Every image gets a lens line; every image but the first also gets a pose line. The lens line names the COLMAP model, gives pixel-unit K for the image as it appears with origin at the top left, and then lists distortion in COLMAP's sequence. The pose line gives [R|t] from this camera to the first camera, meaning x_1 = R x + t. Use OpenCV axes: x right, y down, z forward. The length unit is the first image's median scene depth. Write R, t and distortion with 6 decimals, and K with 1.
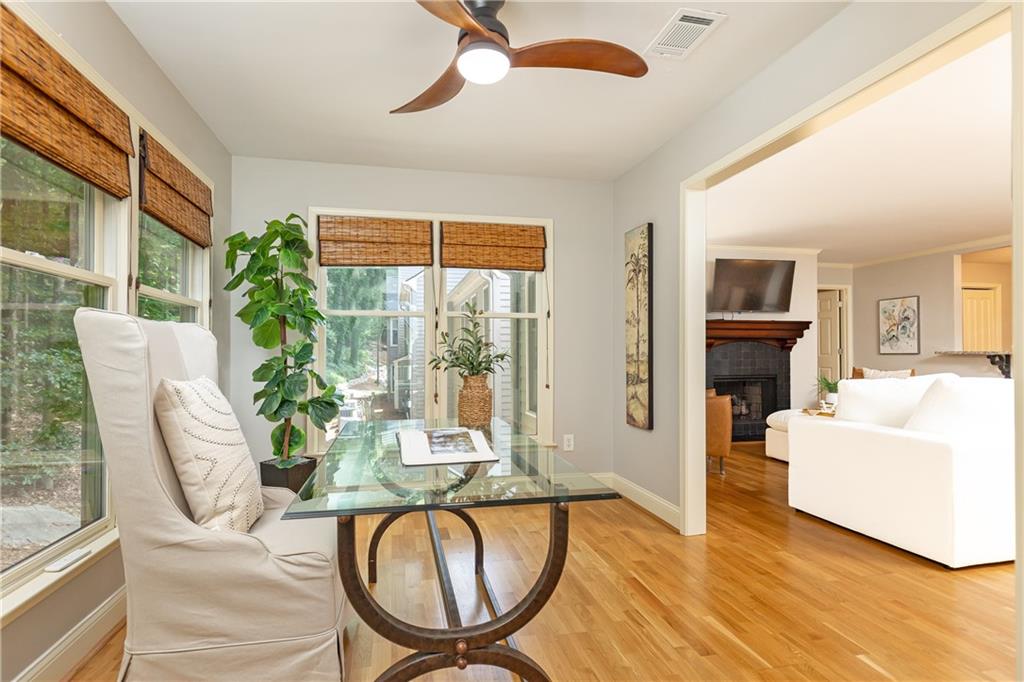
lens RADIAL K [[498.9, 0, 503.8], [0, 498.9, 348.2], [0, 0, 1]] dist [0.004153, 0.000005]
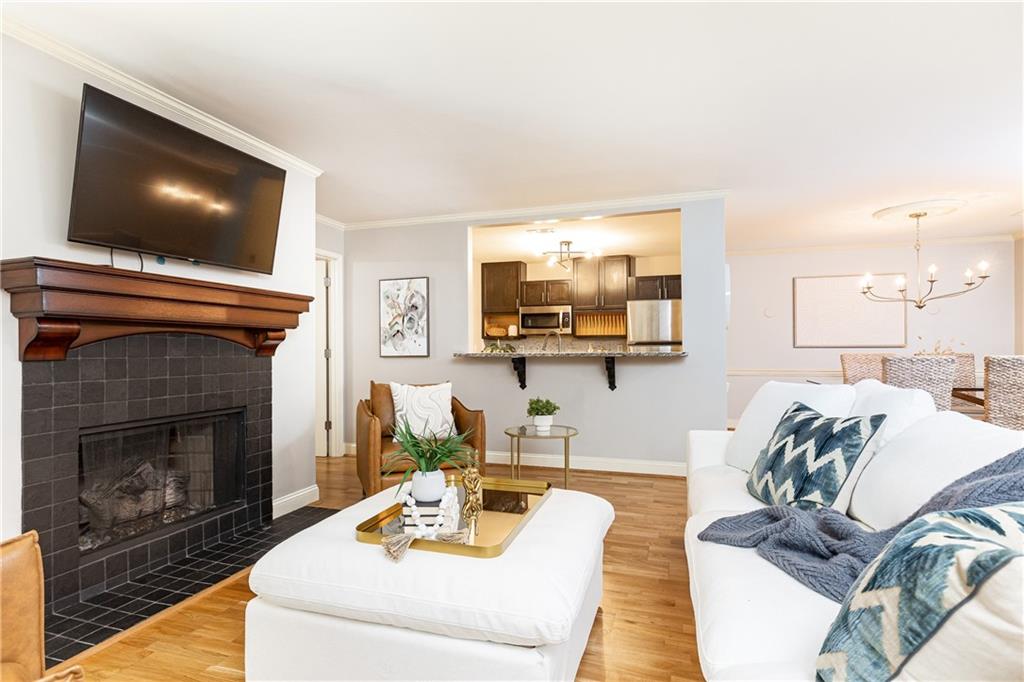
lens RADIAL K [[509.7, 0, 504.4], [0, 509.7, 343.8], [0, 0, 1]] dist [0.001269, 0.001828]
pose [[0.513904, 0.007501, 0.857815, 0.258839], [-0.001489, 0.999968, -0.007852, -0.001477], [-0.857846, 0.002758, 0.513899, 0.544782]]
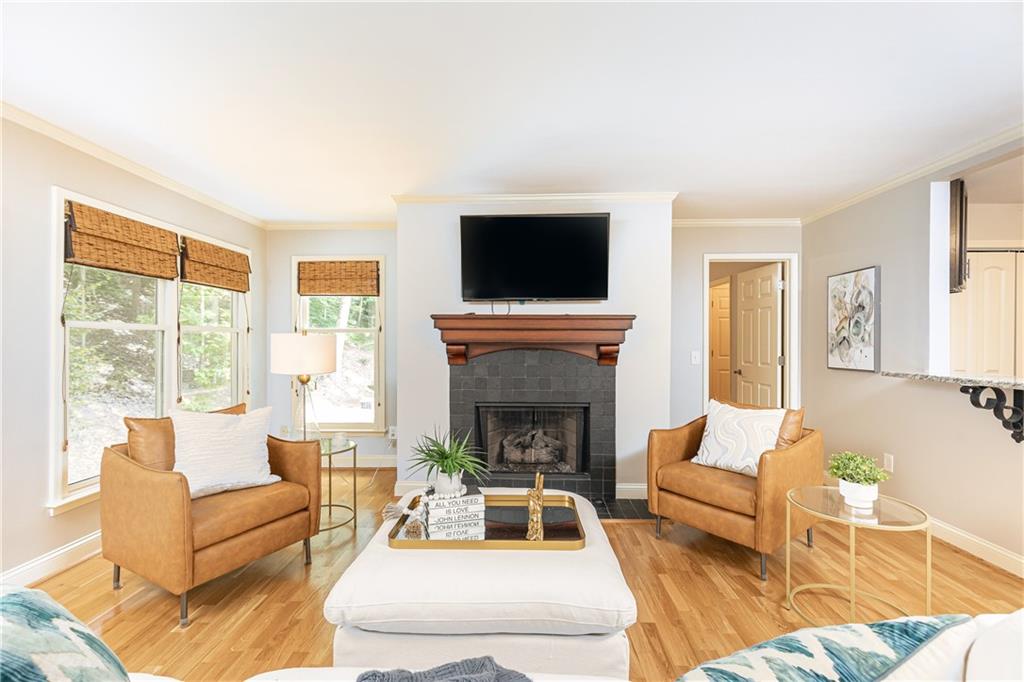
lens RADIAL K [[468.6, 0, 517.4], [0, 468.6, 342.1], [0, 0, 1]] dist [0.010403, -0.000621]
pose [[0.967725, 0.004679, -0.251967, 0.604239], [-0.001804, 0.999931, 0.011640, -0.027871], [0.252004, -0.010809, 0.967666, 0.421870]]
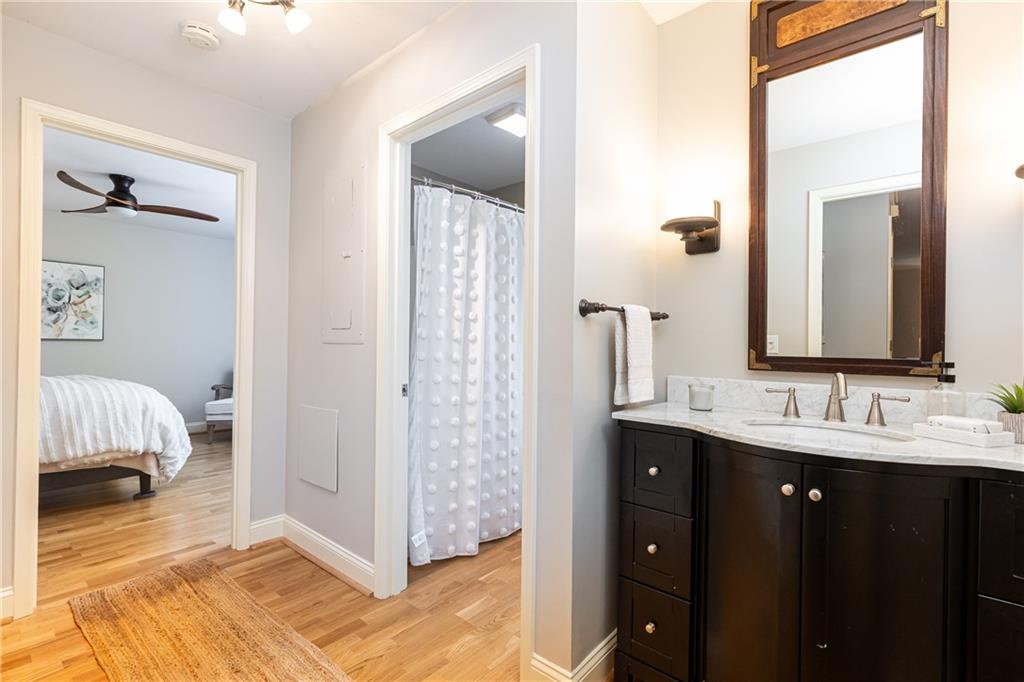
lens RADIAL K [[468.6, 0, 509.5], [0, 468.6, 345.3], [0, 0, 1]] dist [0.010403, -0.000621]
pose [[-0.884073, -0.017425, 0.467023, -0.103223], [0.023941, -0.999681, 0.008021, -0.106197], [0.466734, 0.018272, 0.884209, 0.750417]]
